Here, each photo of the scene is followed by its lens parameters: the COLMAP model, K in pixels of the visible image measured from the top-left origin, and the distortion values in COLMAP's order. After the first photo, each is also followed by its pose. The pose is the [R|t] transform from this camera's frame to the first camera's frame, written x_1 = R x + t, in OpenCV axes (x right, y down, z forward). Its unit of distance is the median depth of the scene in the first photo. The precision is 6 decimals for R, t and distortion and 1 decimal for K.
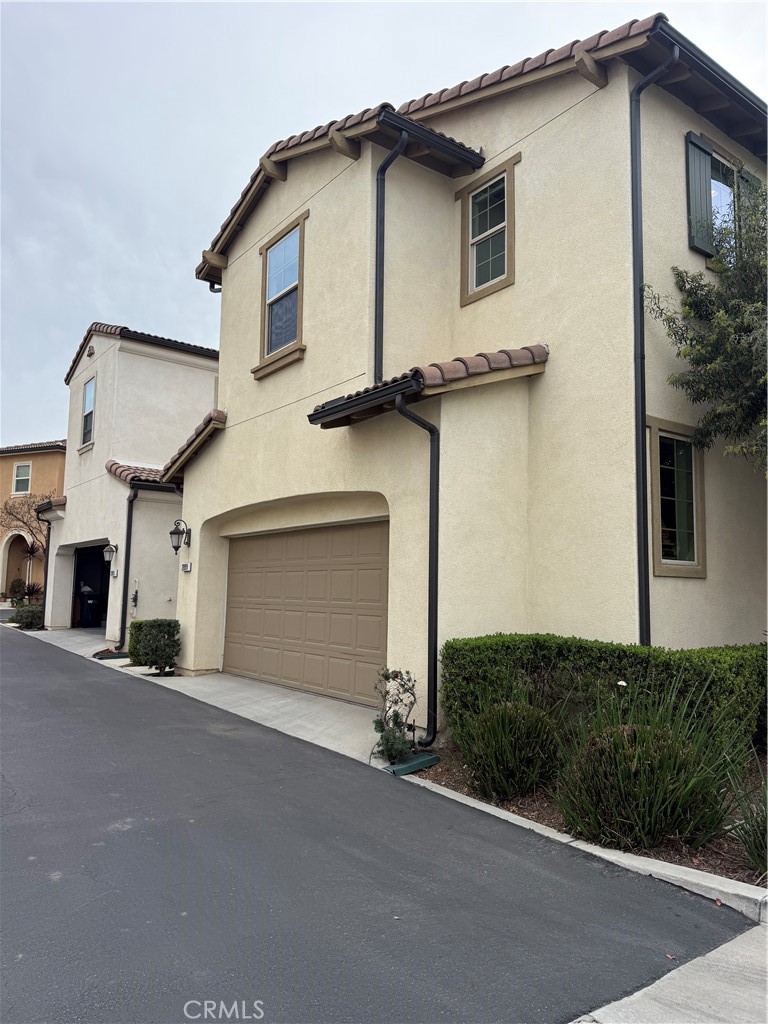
lens RADIAL K [[727.9, 0, 394.4], [0, 727.9, 513.1], [0, 0, 1]] dist [0.002463, -0.002535]
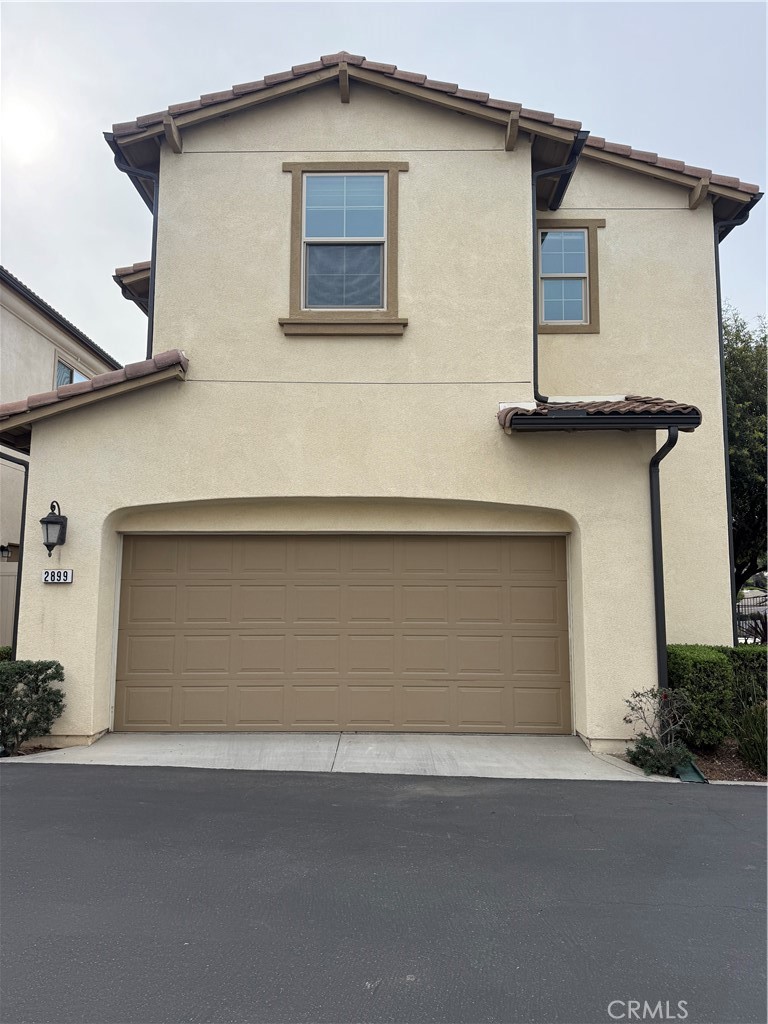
lens RADIAL K [[727.9, 0, 394.4], [0, 727.9, 513.1], [0, 0, 1]] dist [0.002463, -0.002535]
pose [[0.607206, 0.079066, 0.790601, -0.744616], [-0.079851, 0.996071, -0.038287, 0.024488], [-0.790522, -0.039883, 0.611134, 0.460228]]
